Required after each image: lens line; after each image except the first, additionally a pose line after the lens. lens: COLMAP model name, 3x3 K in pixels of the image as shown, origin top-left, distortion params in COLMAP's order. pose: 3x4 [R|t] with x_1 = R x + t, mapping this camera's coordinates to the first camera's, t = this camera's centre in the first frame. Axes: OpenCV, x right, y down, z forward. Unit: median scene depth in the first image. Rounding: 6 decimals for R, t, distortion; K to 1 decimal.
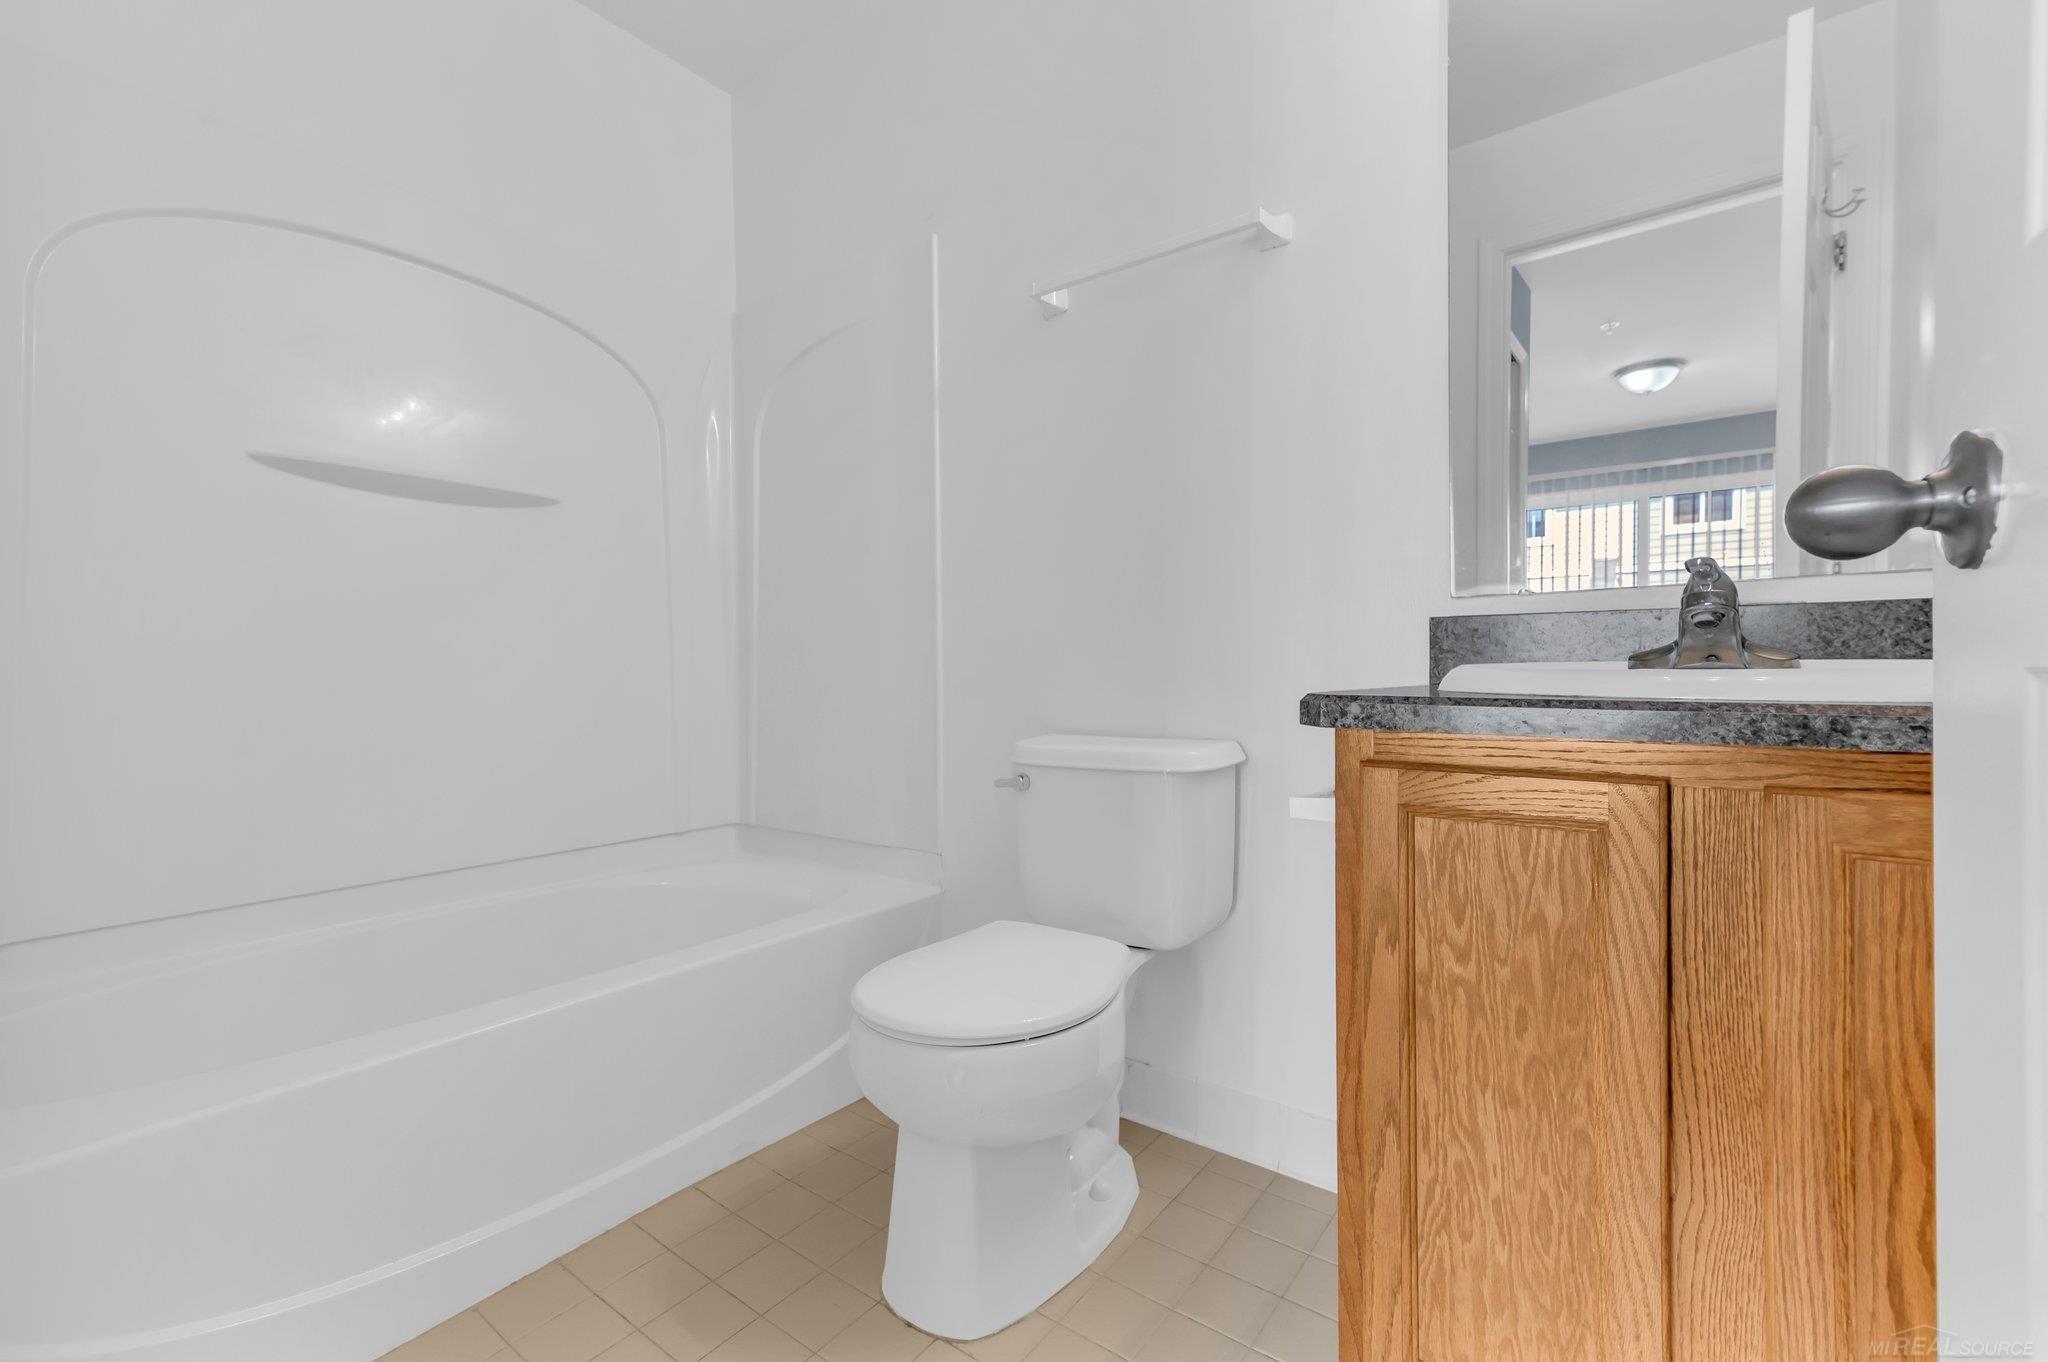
lens RADIAL K [[861.5, 0, 1014.4], [0, 861.5, 687.8], [0, 0, 1]] dist [0.018932, -0.000665]
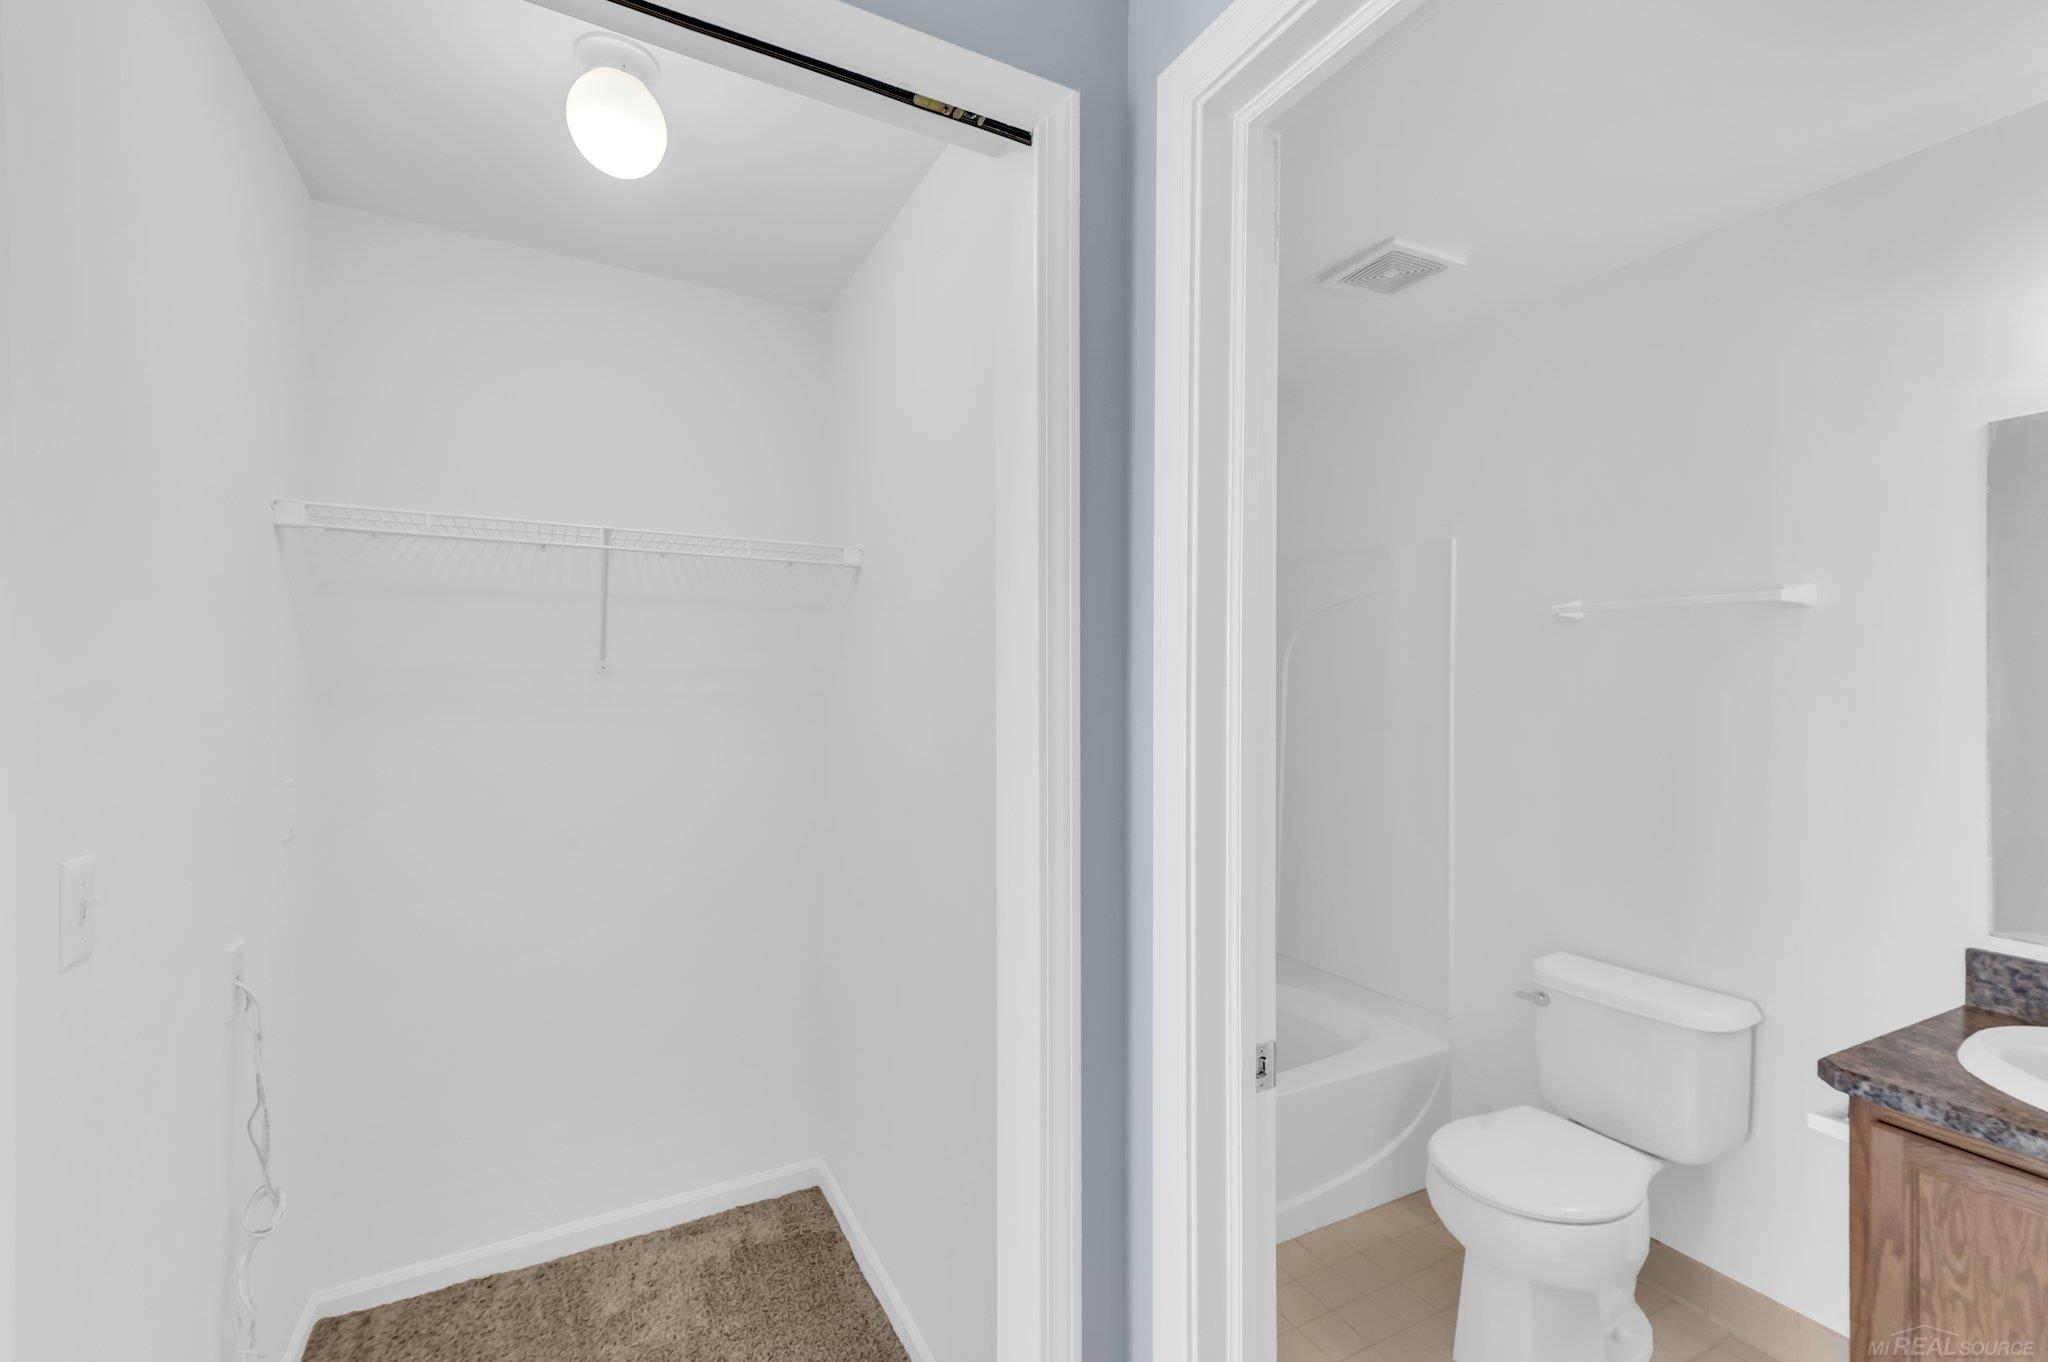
lens RADIAL K [[861.5, 0, 1014.4], [0, 861.5, 687.8], [0, 0, 1]] dist [0.018932, -0.000665]
pose [[0.907785, 0.016070, -0.419127, -0.320021], [-0.020707, 0.999764, -0.006516, -0.627782], [0.418924, 0.014594, 0.907904, -1.019570]]
